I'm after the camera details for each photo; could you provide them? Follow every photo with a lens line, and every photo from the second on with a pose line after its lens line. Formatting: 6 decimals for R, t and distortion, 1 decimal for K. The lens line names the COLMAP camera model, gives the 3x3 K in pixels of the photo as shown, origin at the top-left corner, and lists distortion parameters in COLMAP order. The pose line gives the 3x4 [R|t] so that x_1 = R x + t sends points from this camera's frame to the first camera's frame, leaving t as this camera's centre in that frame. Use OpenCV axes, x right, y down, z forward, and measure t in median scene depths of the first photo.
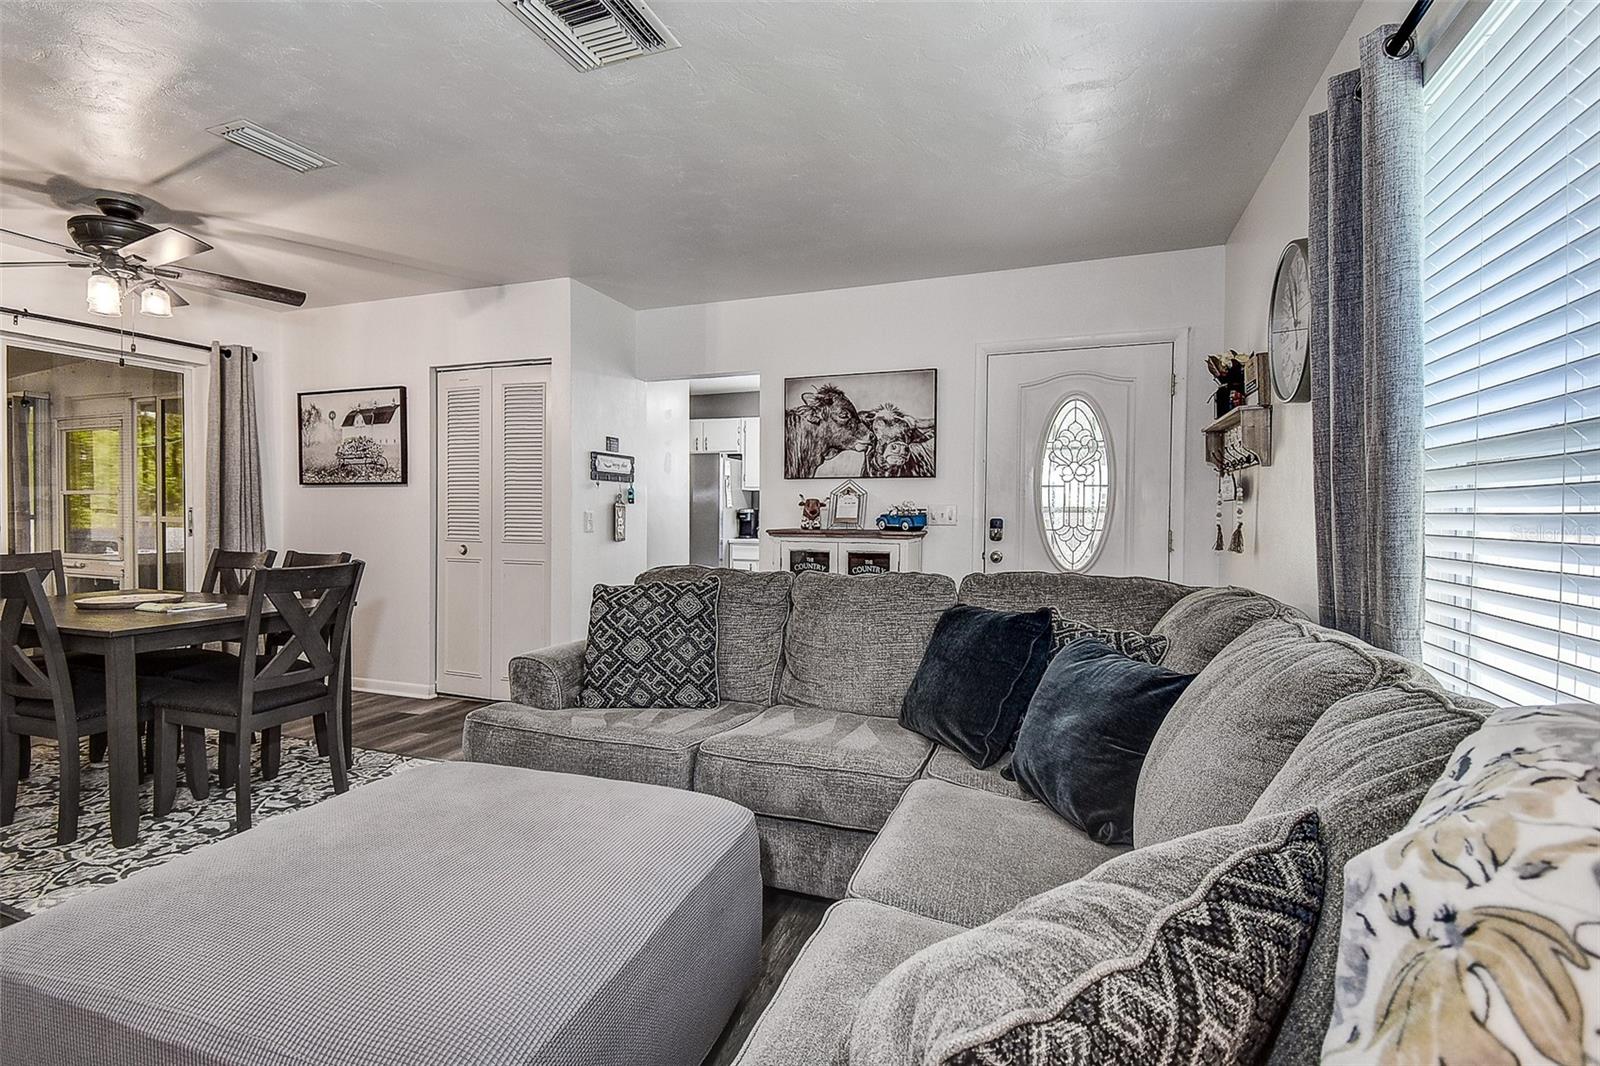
lens RADIAL K [[729.7, 0, 800.0], [0, 729.7, 533.0], [0, 0, 1]] dist [-0.024355, -0.000309]
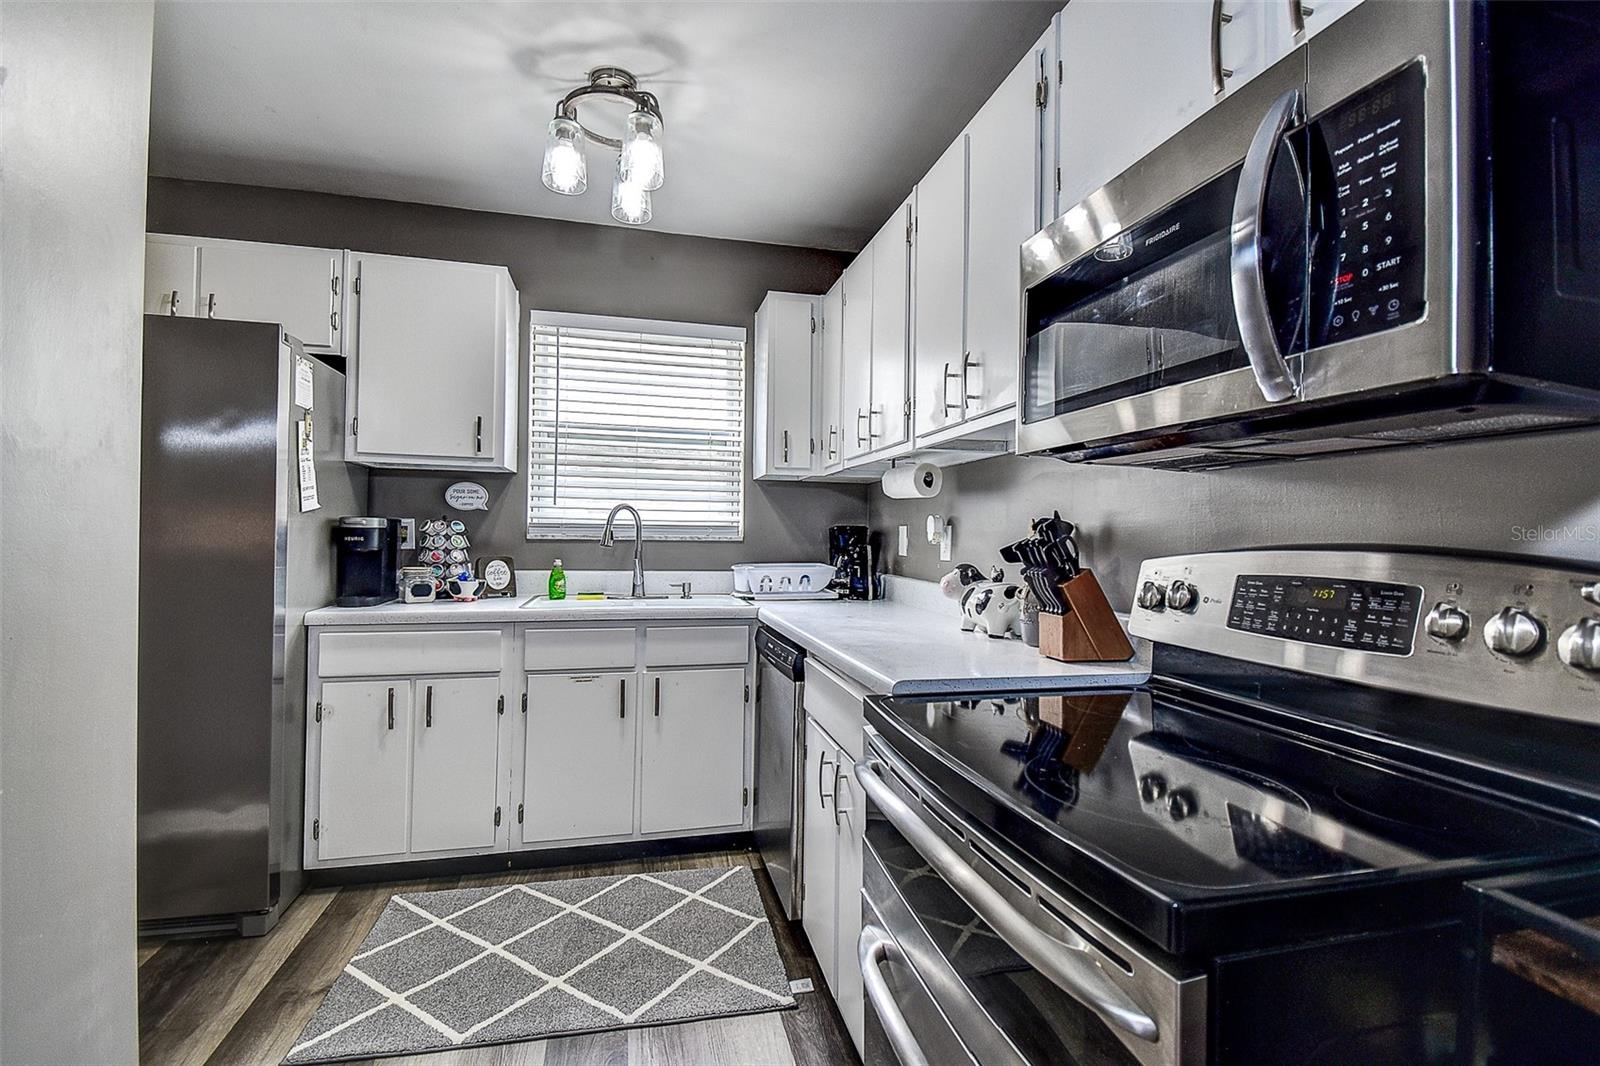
lens RADIAL K [[729.7, 0, 800.0], [0, 729.7, 533.0], [0, 0, 1]] dist [-0.024355, -0.000309]
pose [[0.823410, 0.012512, 0.567309, -0.097346], [0.002969, 0.999648, -0.026356, -0.016053], [-0.567439, 0.023386, 0.823083, 0.614294]]
